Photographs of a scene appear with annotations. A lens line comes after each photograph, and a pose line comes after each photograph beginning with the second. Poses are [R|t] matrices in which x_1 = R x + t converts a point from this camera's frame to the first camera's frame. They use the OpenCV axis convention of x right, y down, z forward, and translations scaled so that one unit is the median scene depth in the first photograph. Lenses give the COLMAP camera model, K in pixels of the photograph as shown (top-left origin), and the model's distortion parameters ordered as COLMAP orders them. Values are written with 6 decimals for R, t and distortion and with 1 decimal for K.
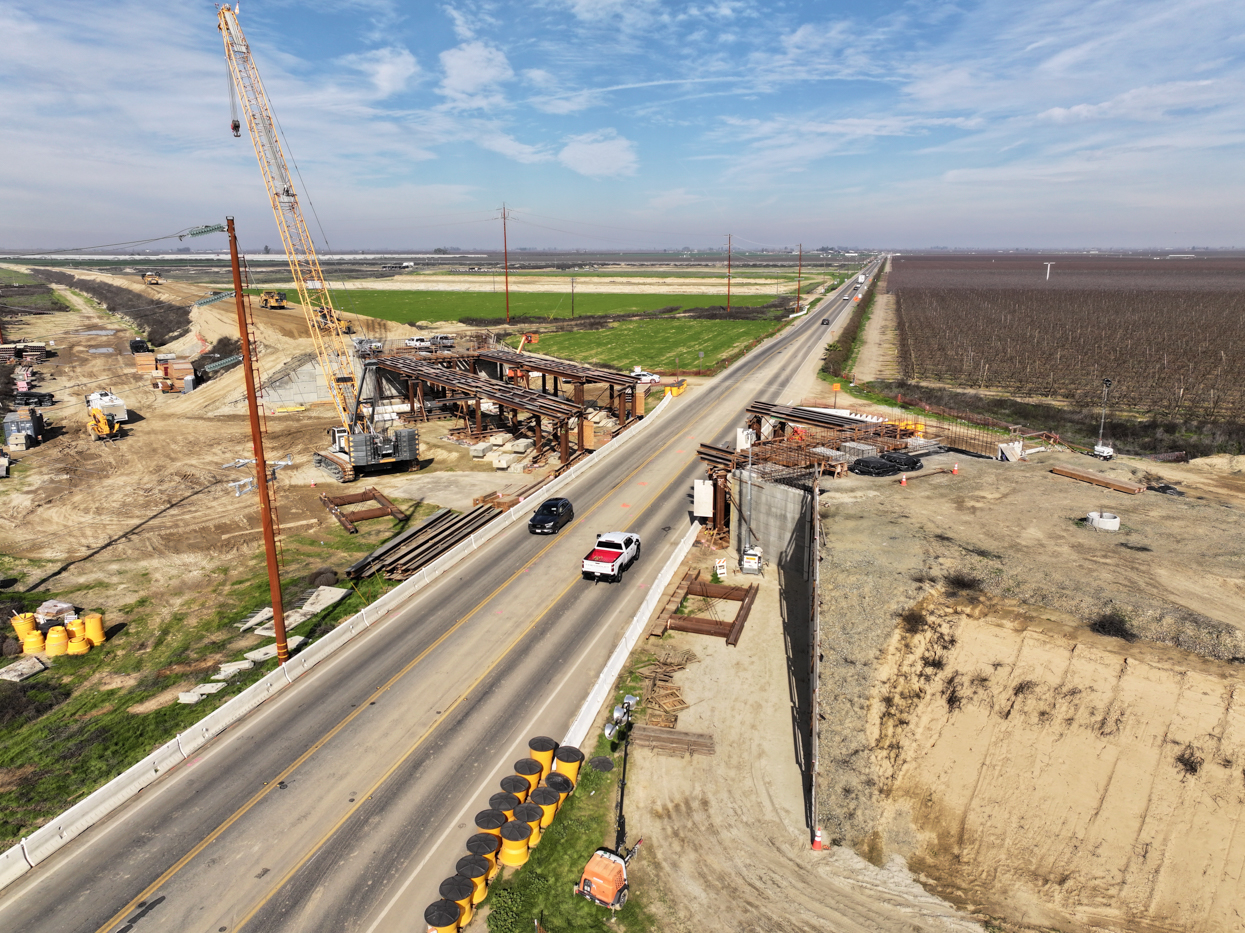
lens RADIAL K [[873.4, 0, 619.8], [0, 873.4, 468.7], [0, 0, 1]] dist [-0.004522, 0.019402]
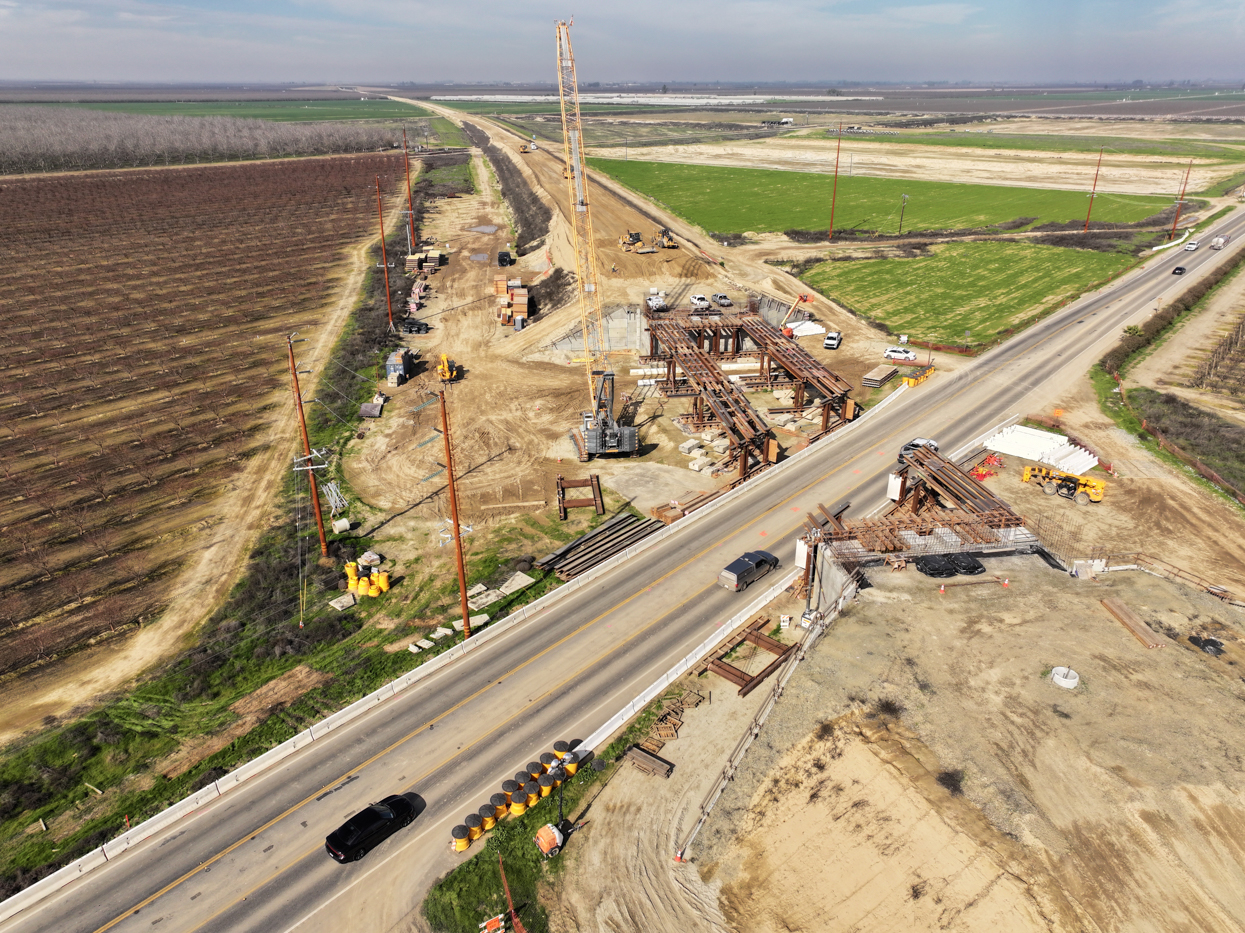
lens RADIAL K [[873.4, 0, 621.5], [0, 873.4, 463.1], [0, 0, 1]] dist [-0.004522, 0.019402]
pose [[0.911233, 0.167571, -0.376264, 0.360081], [-0.102711, 0.977089, 0.186406, -0.352637], [0.398880, -0.131212, 0.907567, -0.271985]]
